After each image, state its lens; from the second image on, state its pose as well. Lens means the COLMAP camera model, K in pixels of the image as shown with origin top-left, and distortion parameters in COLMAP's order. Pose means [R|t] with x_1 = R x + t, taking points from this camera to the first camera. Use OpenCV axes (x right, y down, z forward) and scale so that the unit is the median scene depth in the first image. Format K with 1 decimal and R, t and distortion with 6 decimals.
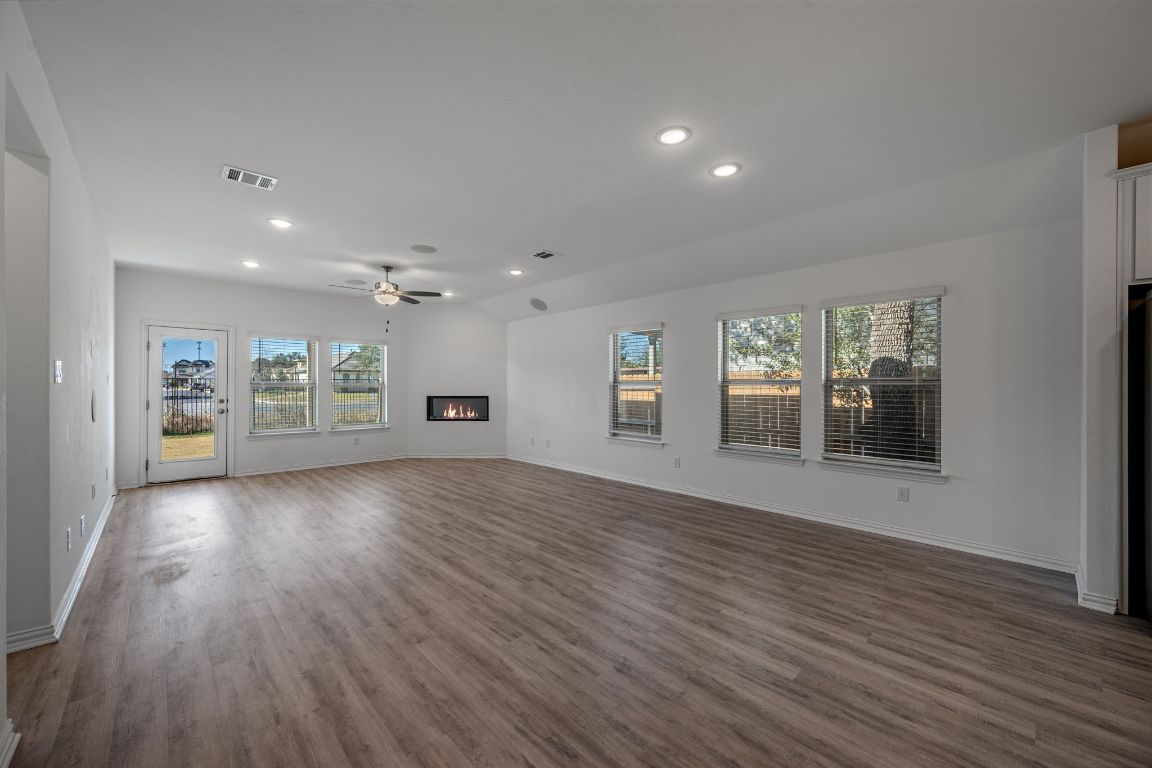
lens RADIAL K [[447.0, 0, 576.4], [0, 447.0, 387.3], [0, 0, 1]] dist [0.000579, -0.000186]
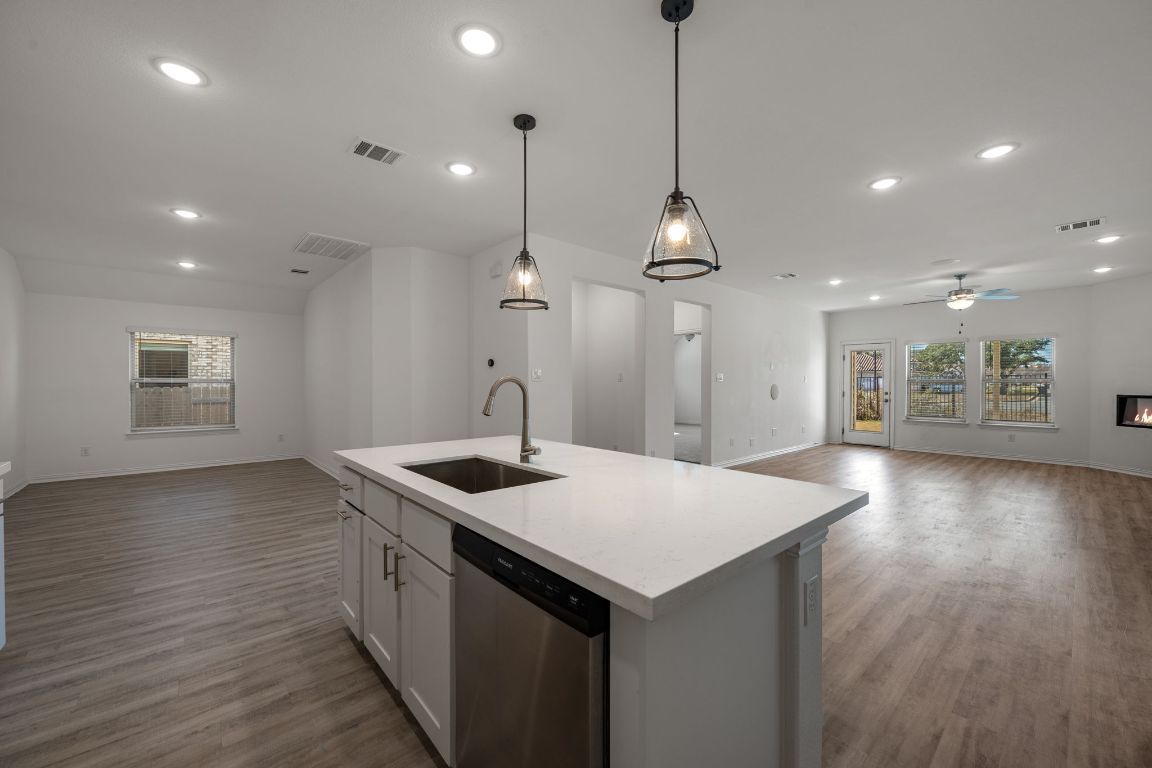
lens RADIAL K [[447.0, 0, 578.8], [0, 447.0, 386.6], [0, 0, 1]] dist [0.000579, -0.000186]
pose [[-0.027860, 0.007945, -0.999580, 0.625409], [-0.001837, 0.999966, 0.008000, 0.000508], [0.999610, 0.002059, -0.027845, 0.075021]]
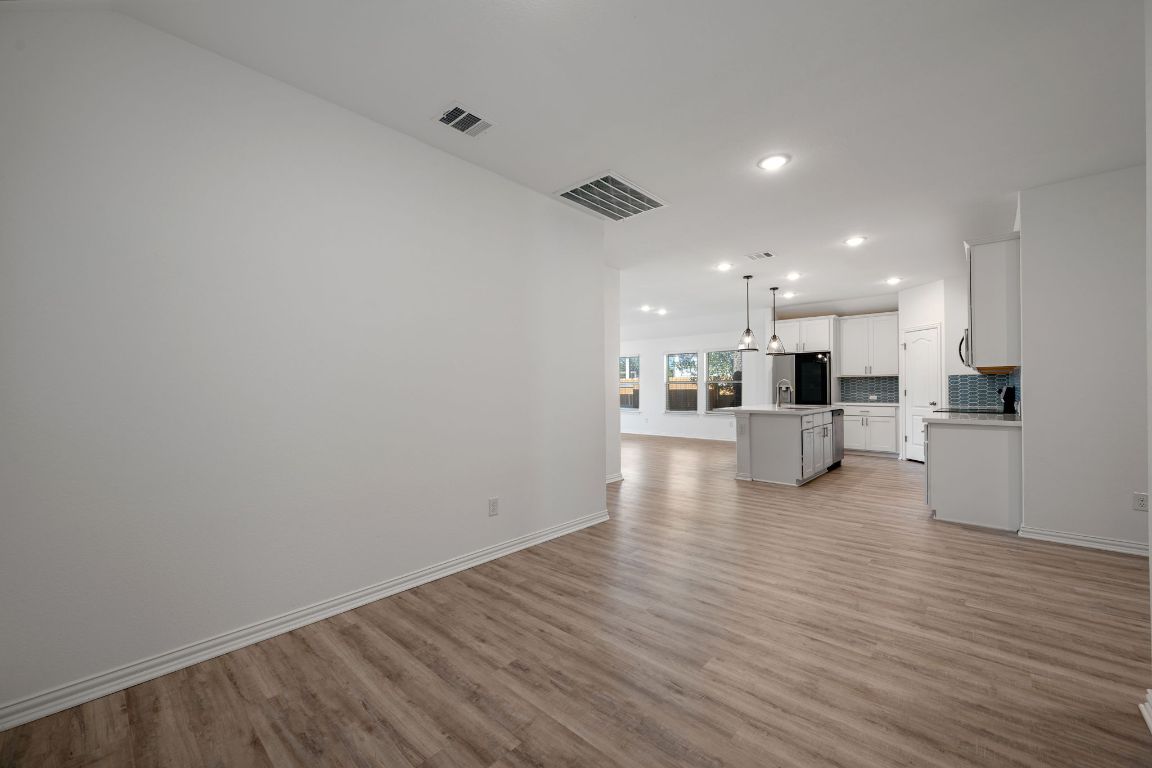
lens RADIAL K [[447.0, 0, 577.2], [0, 447.0, 389.5], [0, 0, 1]] dist [0.000579, -0.000186]
pose [[0.997508, -0.006087, 0.070297, -0.215183], [0.005976, 0.999981, 0.001788, 0.013197], [-0.070306, -0.001363, 0.997525, -0.938259]]
